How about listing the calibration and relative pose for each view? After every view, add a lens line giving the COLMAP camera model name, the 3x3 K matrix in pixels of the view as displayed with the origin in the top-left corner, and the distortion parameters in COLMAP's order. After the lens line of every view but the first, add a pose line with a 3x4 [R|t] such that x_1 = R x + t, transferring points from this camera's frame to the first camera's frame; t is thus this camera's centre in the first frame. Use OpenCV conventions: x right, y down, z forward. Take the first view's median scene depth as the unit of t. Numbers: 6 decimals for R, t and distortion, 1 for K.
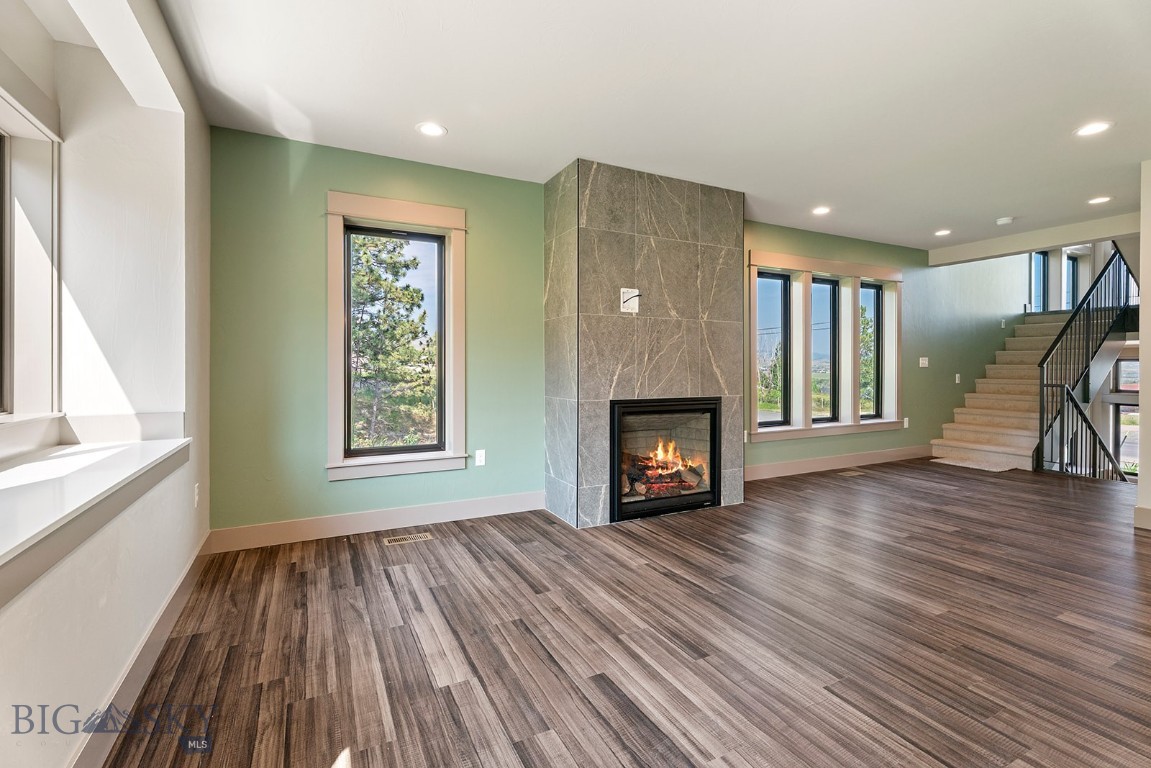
lens RADIAL K [[527.6, 0, 576.8], [0, 527.6, 362.3], [0, 0, 1]] dist [0.003452, -0.000509]
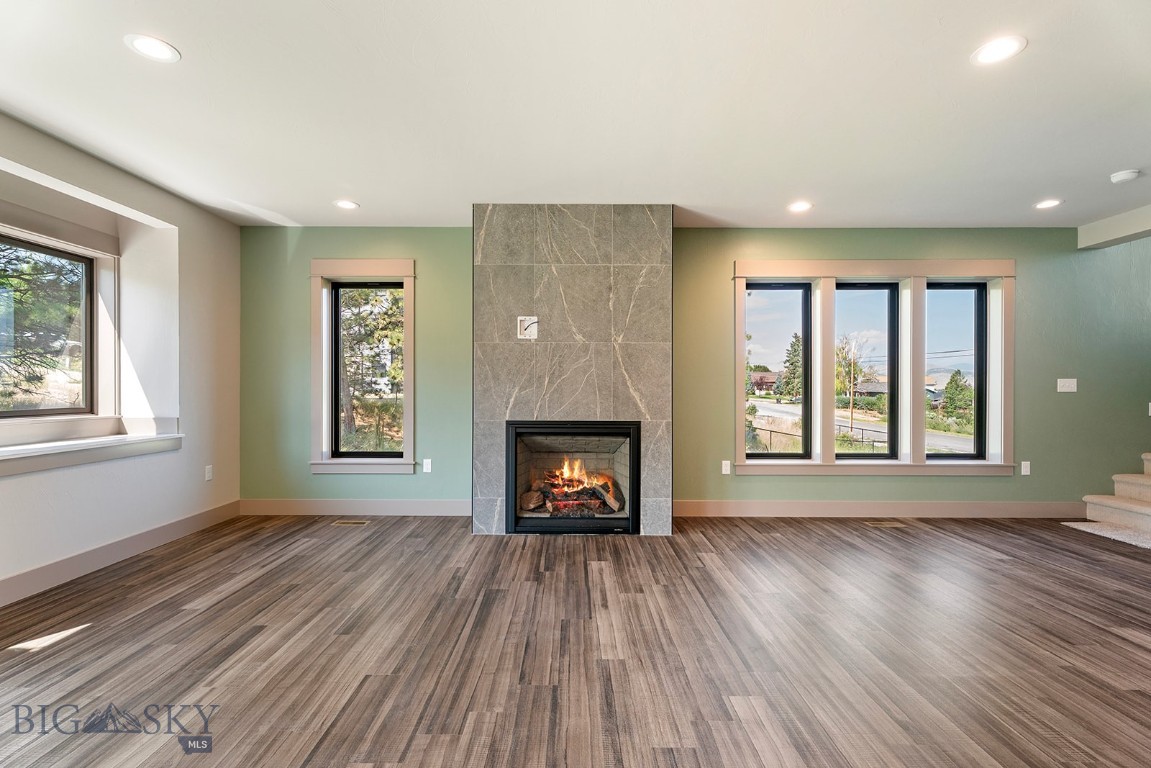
lens RADIAL K [[525.1, 0, 568.7], [0, 525.1, 384.3], [0, 0, 1]] dist [0.004426, -0.000576]
pose [[0.885889, -0.001104, -0.463897, 0.682495], [0.000763, 0.999999, -0.000922, -0.001560], [0.463898, 0.000463, 0.885889, 0.102875]]
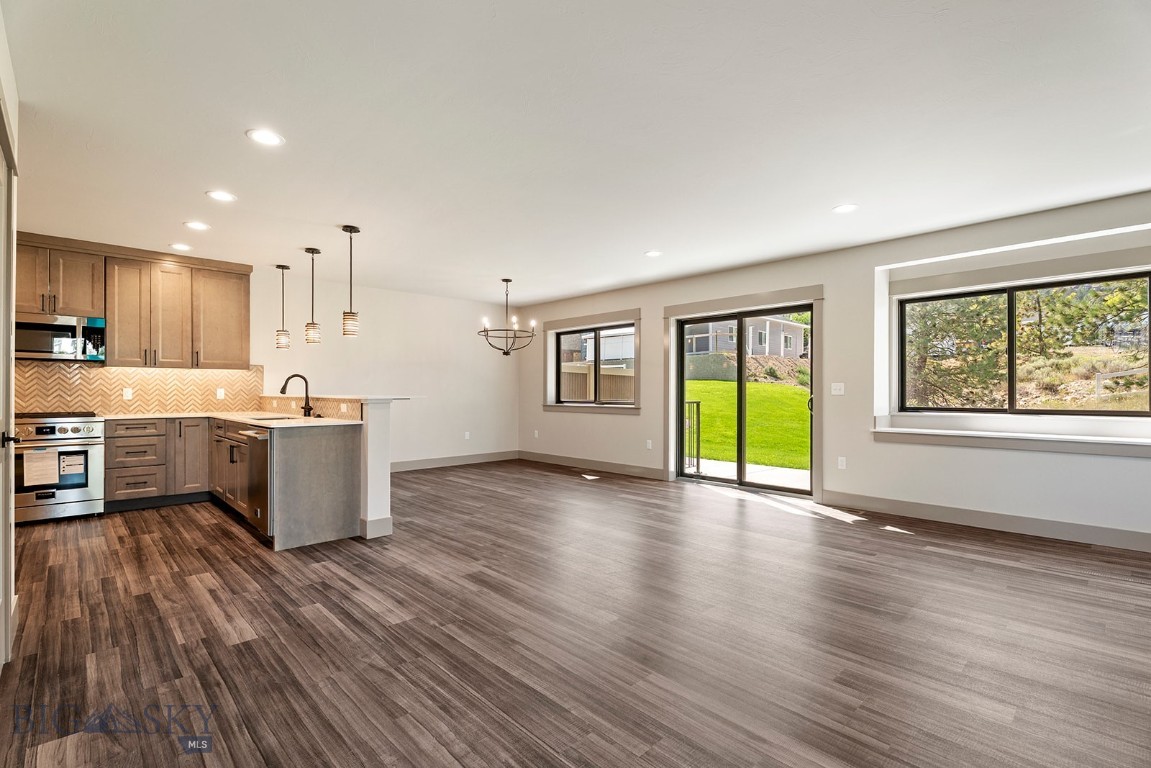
lens RADIAL K [[532.7, 0, 578.1], [0, 532.7, 389.7], [0, 0, 1]] dist [0.002551, 0.000188]
pose [[-0.958550, -0.001568, -0.284919, 0.840832], [0.000122, 0.999983, -0.005913, 0.002304], [0.284923, -0.005703, -0.958533, 1.320314]]
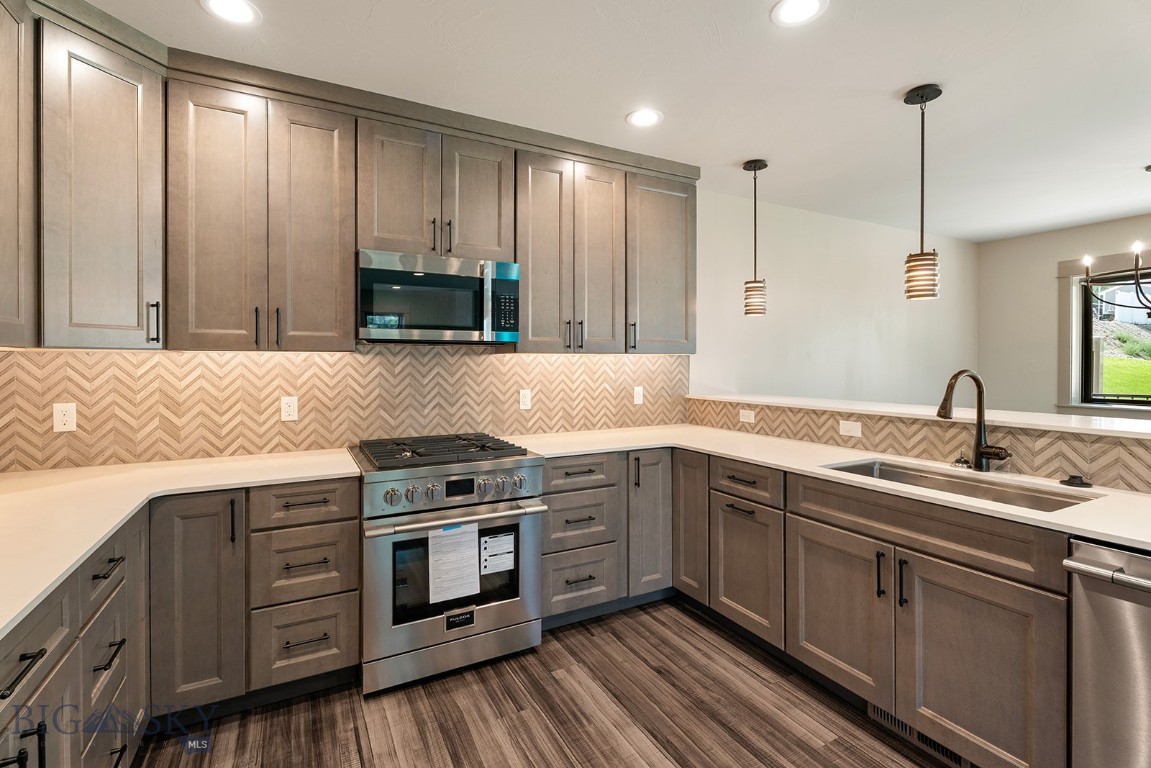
lens RADIAL K [[527.6, 0, 576.8], [0, 527.6, 362.3], [0, 0, 1]] dist [0.003452, -0.000509]
pose [[-0.999865, 0.002102, -0.016273, 1.547696], [0.002153, 0.999993, -0.003135, -0.051014], [0.016266, -0.003169, -0.999863, 0.384710]]
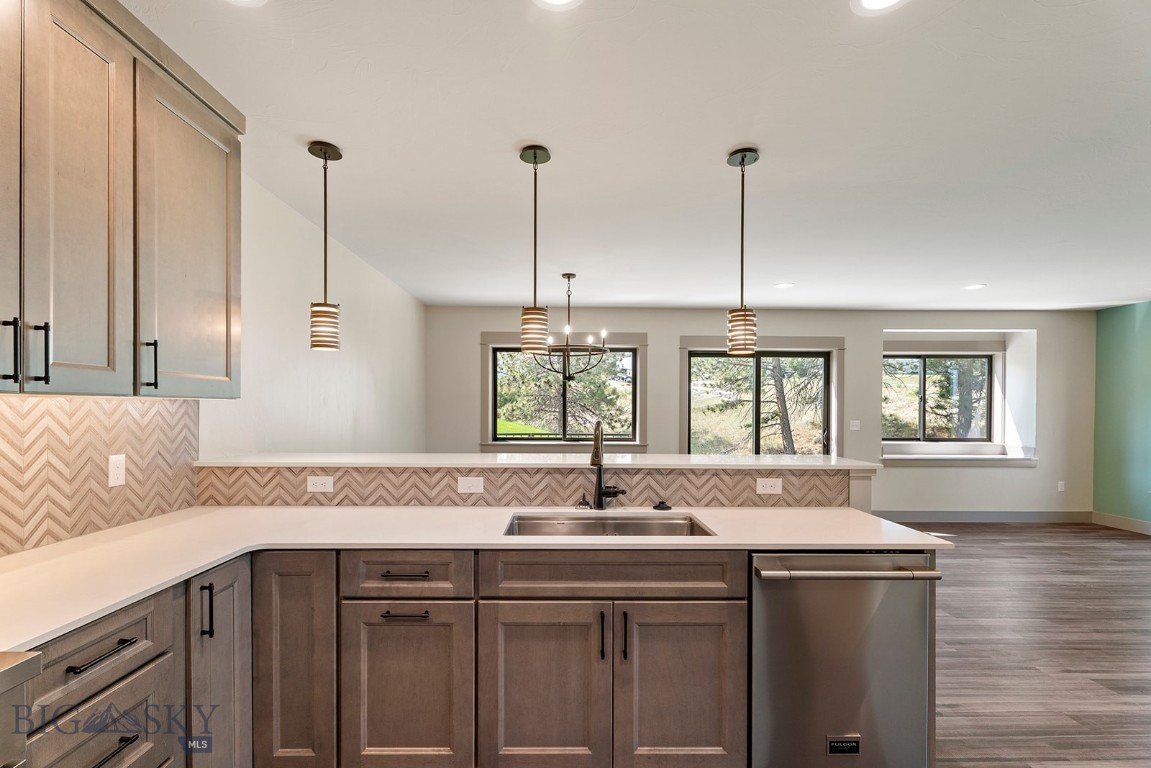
lens RADIAL K [[522.8, 0, 570.5], [0, 522.8, 412.0], [0, 0, 1]] dist [0.000717, -0.000062]
pose [[-0.446861, 0.003605, -0.894596, 1.686915], [-0.002607, 0.999982, 0.005332, -0.056871], [0.894600, 0.004715, -0.446843, 0.084793]]
